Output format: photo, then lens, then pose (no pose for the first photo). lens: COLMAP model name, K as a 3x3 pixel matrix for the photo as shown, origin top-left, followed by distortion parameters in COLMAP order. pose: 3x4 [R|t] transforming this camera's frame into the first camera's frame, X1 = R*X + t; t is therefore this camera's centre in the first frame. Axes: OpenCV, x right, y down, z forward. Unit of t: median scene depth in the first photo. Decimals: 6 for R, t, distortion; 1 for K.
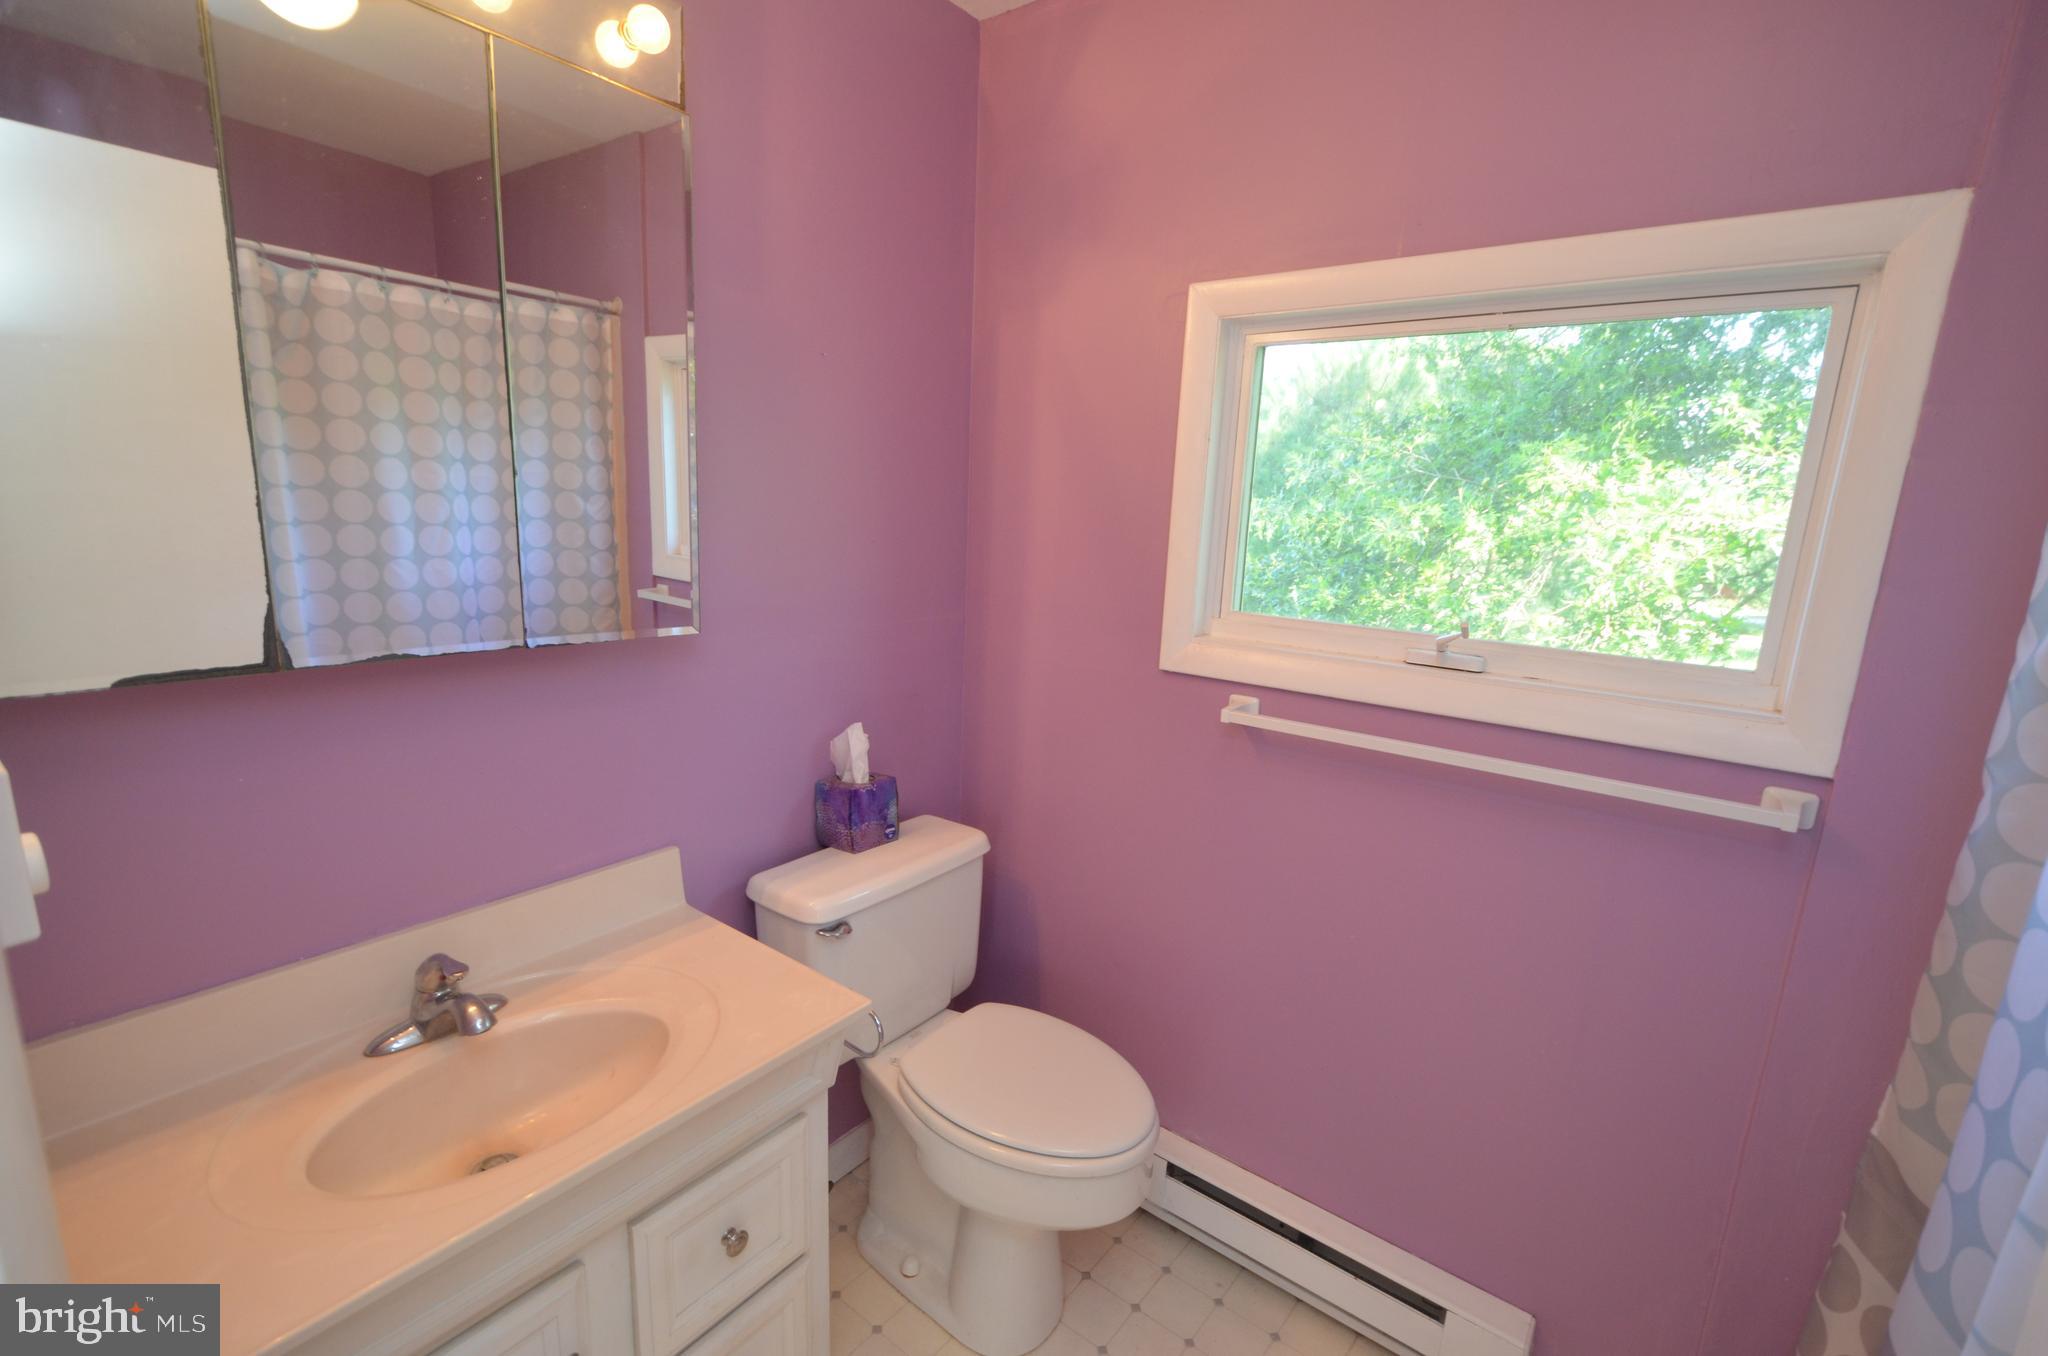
lens RADIAL K [[882.7, 0, 1025.7], [0, 882.7, 688.0], [0, 0, 1]] dist [0.000814, -0.000328]
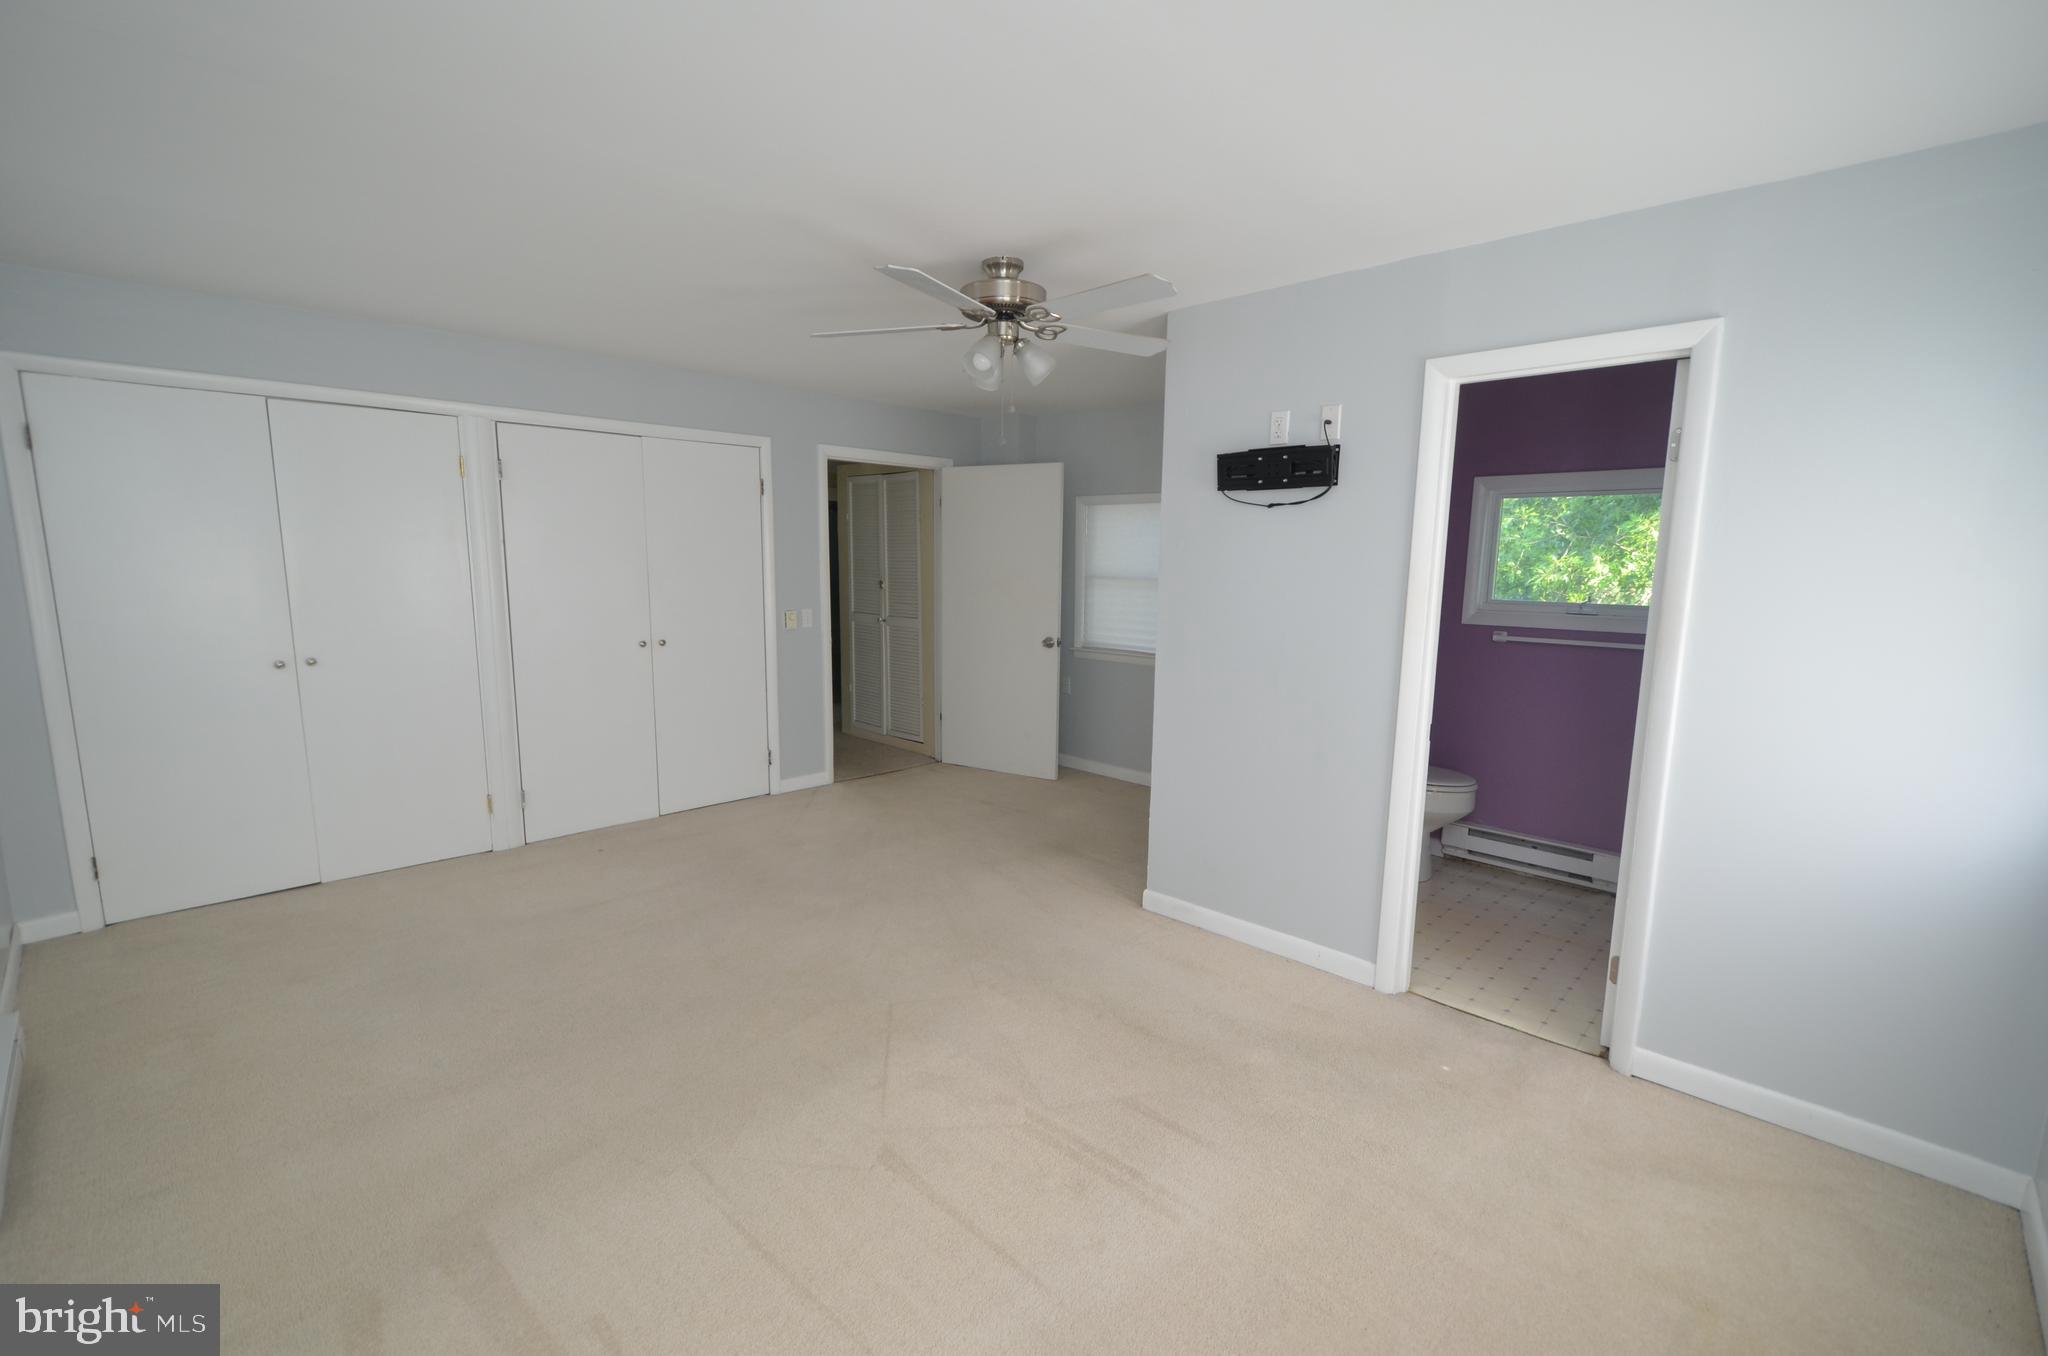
lens RADIAL K [[882.7, 0, 1025.7], [0, 882.7, 688.0], [0, 0, 1]] dist [0.000814, -0.000328]
pose [[0.992808, 0.003705, -0.119660, -0.813213], [-0.010442, 0.998392, -0.055723, 0.324945], [0.119261, 0.056572, 0.991250, -1.709609]]
